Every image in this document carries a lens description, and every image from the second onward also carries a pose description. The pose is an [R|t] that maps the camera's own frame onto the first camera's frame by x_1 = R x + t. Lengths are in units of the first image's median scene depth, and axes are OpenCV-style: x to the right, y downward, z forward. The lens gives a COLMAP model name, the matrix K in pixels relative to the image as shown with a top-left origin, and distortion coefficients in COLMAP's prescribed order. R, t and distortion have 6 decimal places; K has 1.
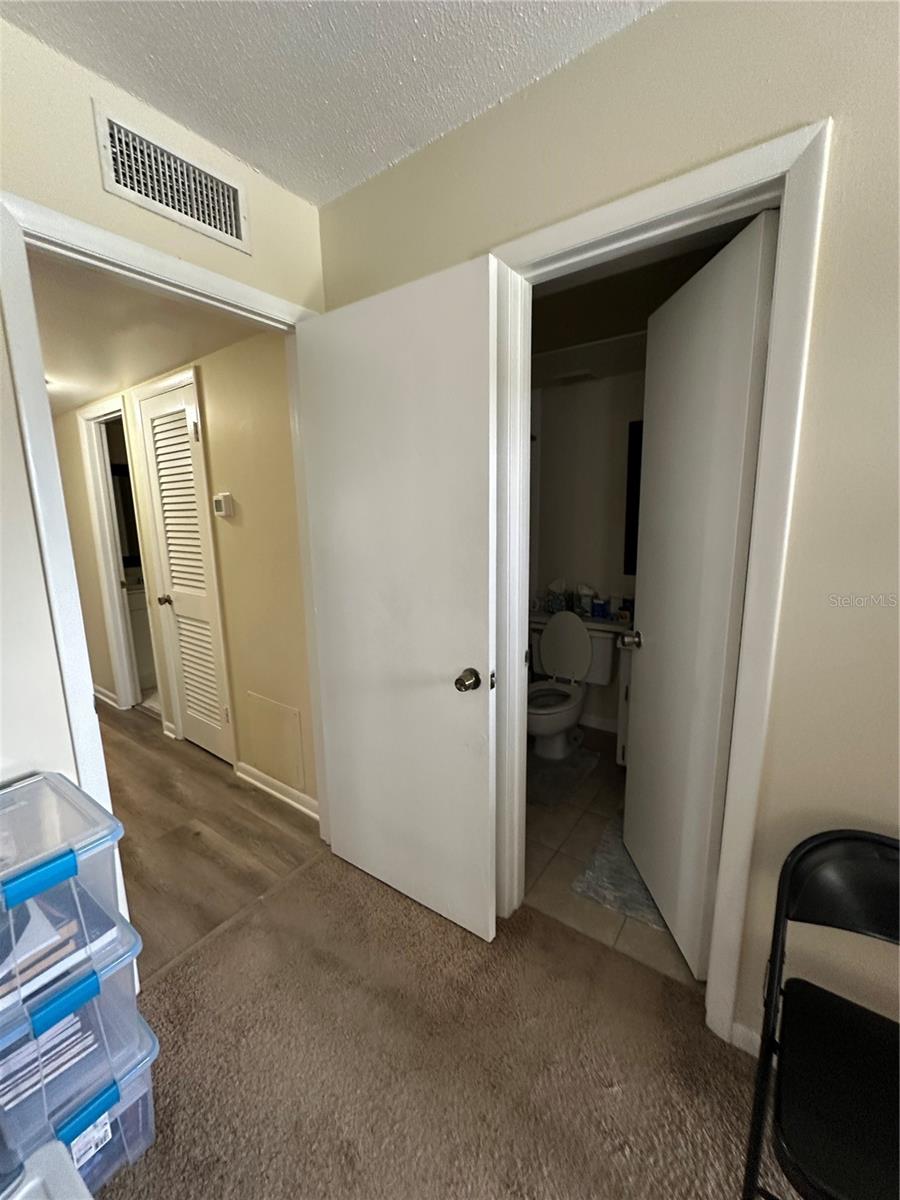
lens RADIAL K [[480.3, 0, 445.4], [0, 480.3, 602.0], [0, 0, 1]] dist [-0.002879, 0.001098]
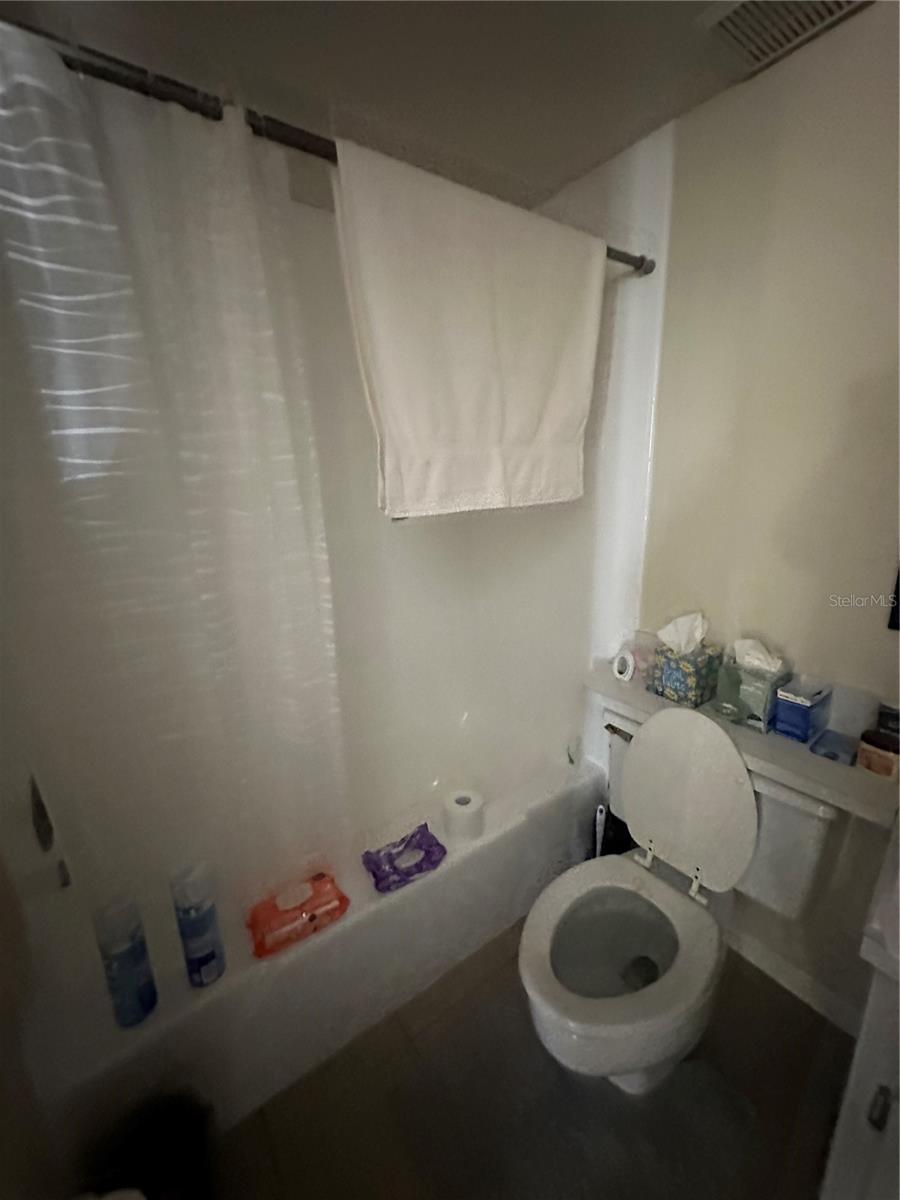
lens RADIAL K [[480.3, 0, 454.2], [0, 480.3, 588.8], [0, 0, 1]] dist [-0.002879, 0.001098]
pose [[0.941085, 0.070494, -0.330741, 0.191764], [-0.049568, 0.996223, 0.071293, -0.093350], [0.334517, -0.050698, 0.941025, 0.577236]]
